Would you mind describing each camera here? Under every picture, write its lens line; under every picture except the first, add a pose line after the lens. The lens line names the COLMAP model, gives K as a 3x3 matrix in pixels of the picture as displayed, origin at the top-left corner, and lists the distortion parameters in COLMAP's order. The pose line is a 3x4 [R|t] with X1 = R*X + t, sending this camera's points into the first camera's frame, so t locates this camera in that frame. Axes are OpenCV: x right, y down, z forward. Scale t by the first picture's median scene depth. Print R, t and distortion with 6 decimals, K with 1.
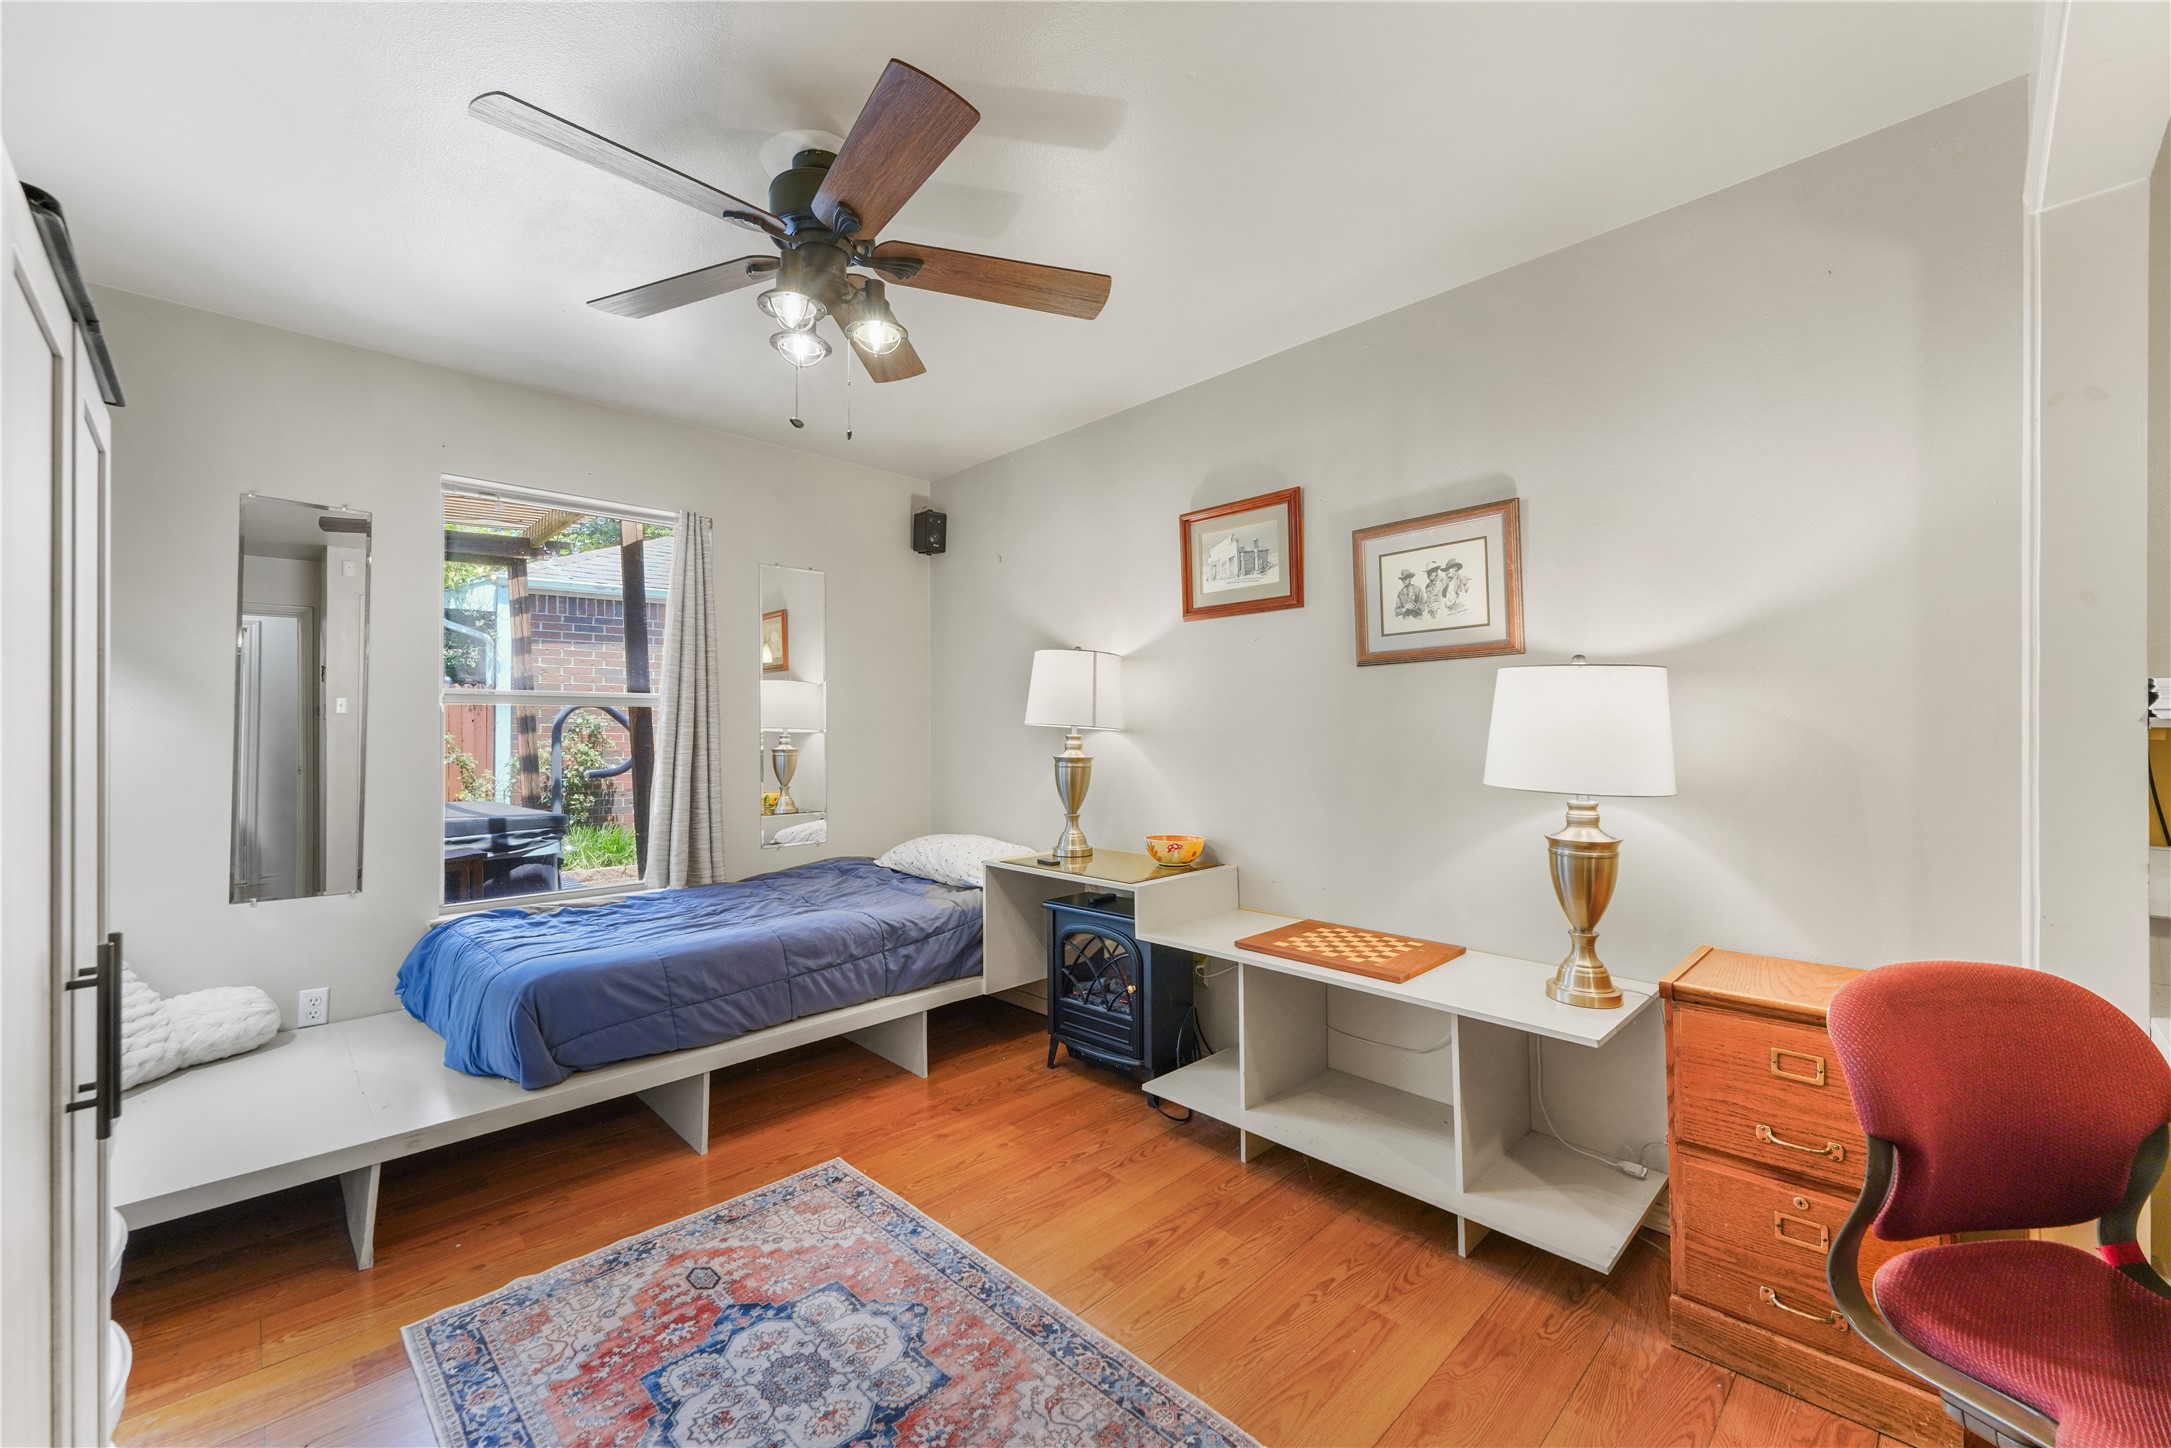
lens RADIAL K [[864.4, 0, 1066.7], [0, 864.4, 720.9], [0, 0, 1]] dist [0.006294, -0.000794]
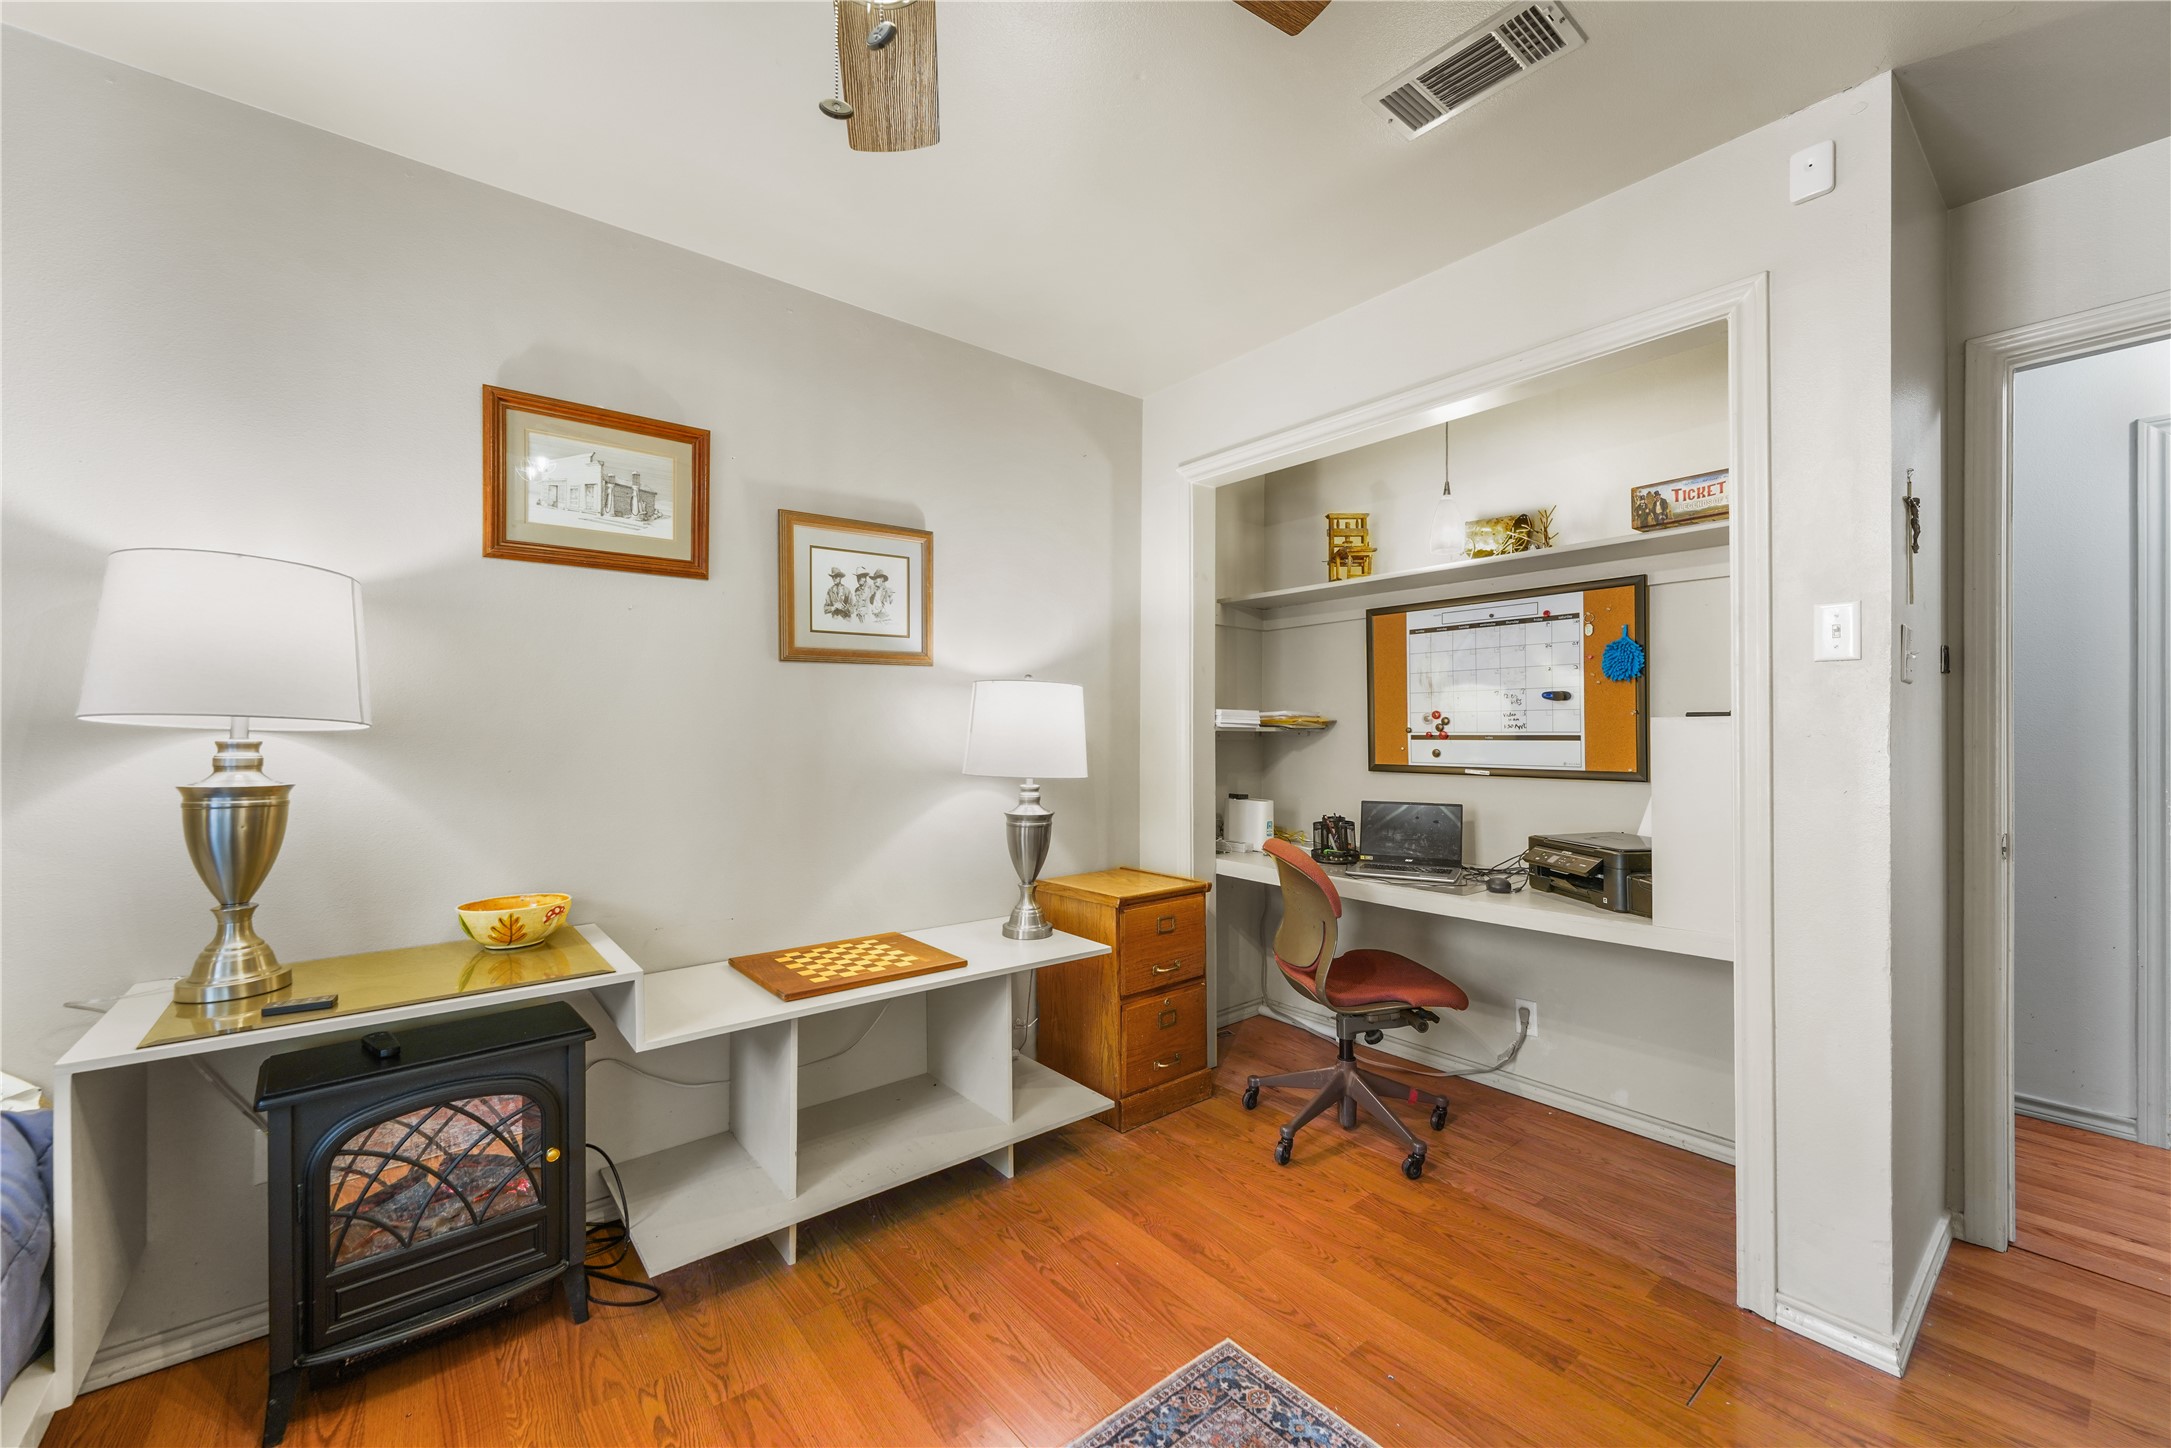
lens RADIAL K [[864.4, 0, 1068.8], [0, 864.4, 732.2], [0, 0, 1]] dist [0.006294, -0.000794]
pose [[0.083854, 0.005126, 0.996465, -0.564901], [-0.009043, 0.999950, -0.004382, 0.013427], [-0.996437, -0.008644, 0.083896, 0.657868]]
